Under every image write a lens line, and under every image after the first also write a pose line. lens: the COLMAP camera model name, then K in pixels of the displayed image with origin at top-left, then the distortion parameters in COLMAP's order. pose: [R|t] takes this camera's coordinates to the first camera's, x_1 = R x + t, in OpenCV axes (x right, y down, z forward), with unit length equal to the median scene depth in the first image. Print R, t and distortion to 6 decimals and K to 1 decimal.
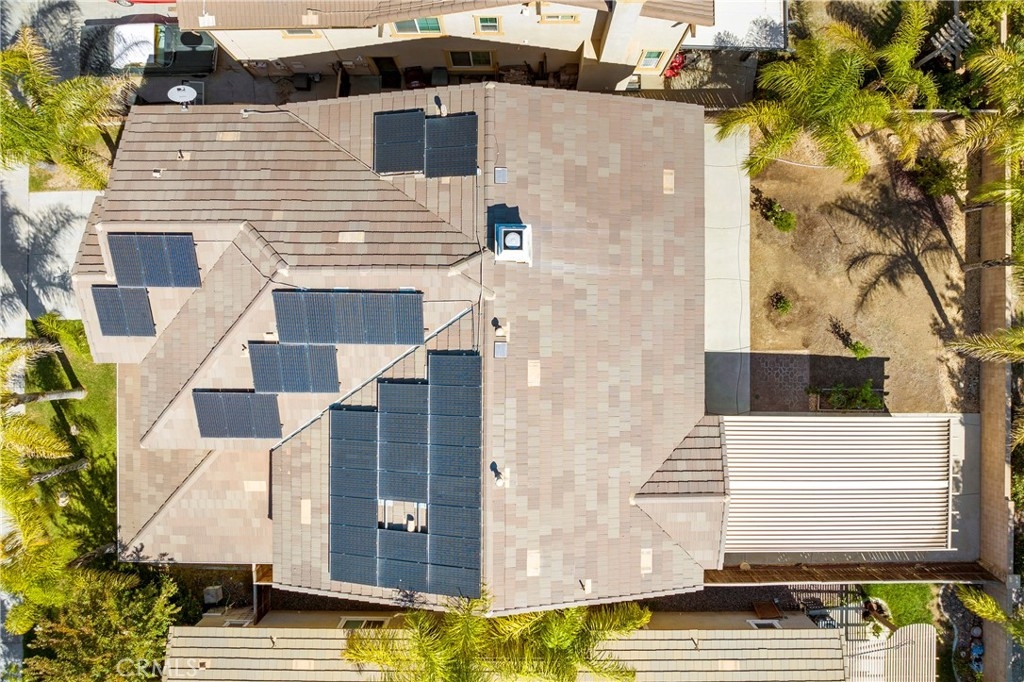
lens RADIAL K [[761.0, 0, 502.5], [0, 761.0, 306.5], [0, 0, 1]] dist [-0.047327, -0.002181]
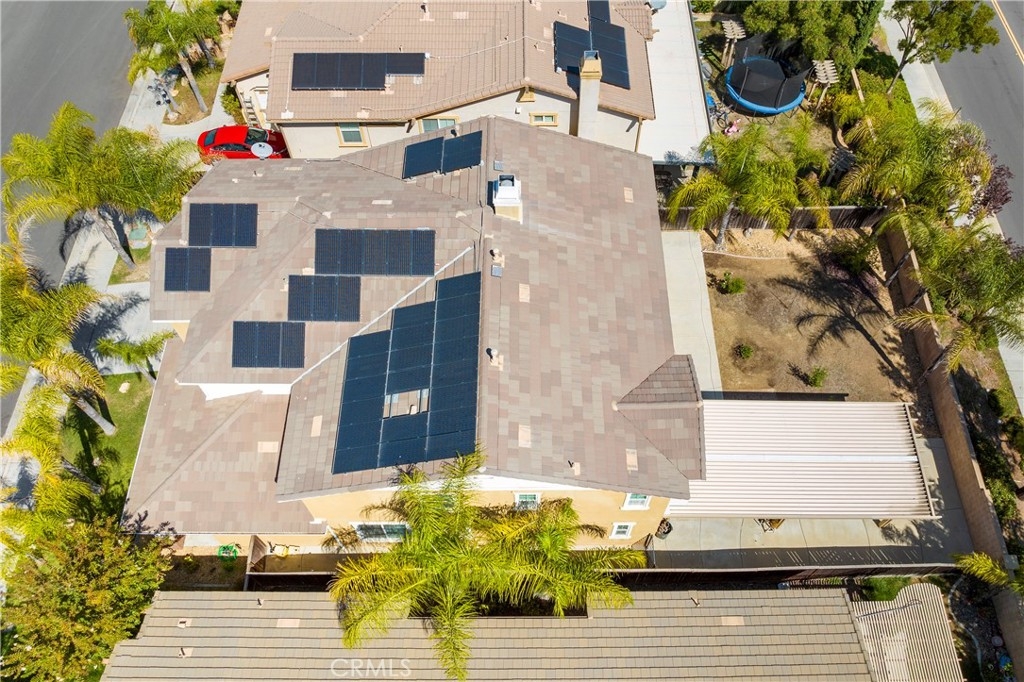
lens RADIAL K [[761.0, 0, 517.2], [0, 761.0, 374.4], [0, 0, 1]] dist [-0.047327, -0.002181]
pose [[0.999984, 0.002438, 0.005136, 0.022481], [0.000267, 0.882235, -0.470810, 0.715162], [-0.005679, 0.470804, 0.882220, 0.001879]]
